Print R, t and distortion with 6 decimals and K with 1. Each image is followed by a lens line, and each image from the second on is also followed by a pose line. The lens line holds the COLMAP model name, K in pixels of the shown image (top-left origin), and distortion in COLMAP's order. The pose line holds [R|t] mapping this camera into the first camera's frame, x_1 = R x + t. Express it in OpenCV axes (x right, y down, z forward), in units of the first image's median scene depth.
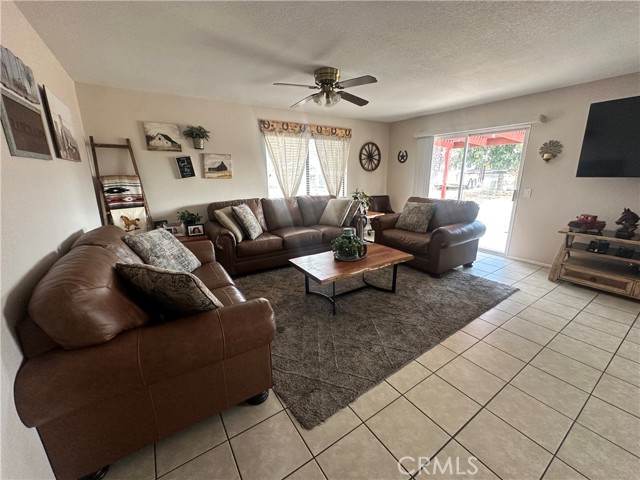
lens RADIAL K [[256.6, 0, 320.9], [0, 256.6, 239.7], [0, 0, 1]] dist [0.001411, -0.000680]
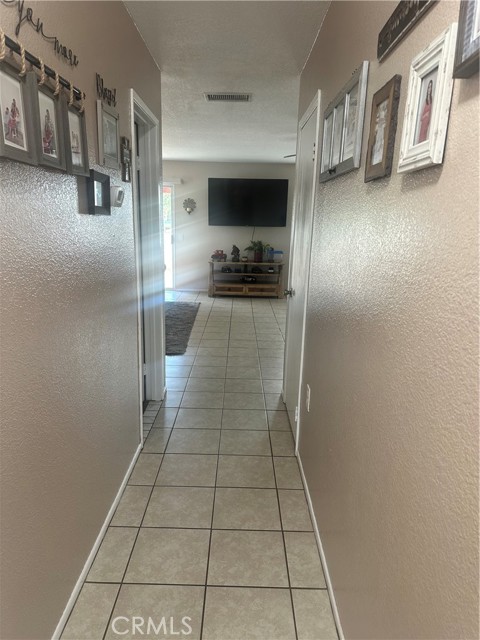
lens RADIAL K [[444.7, 0, 238.9], [0, 444.7, 321.7], [0, 0, 1]] dist [0.053210, -0.014579]
pose [[0.558248, -0.162510, 0.813603, -0.985885], [0.178322, 0.981213, 0.073635, 0.130665], [-0.810284, 0.103977, 0.576739, -0.516130]]
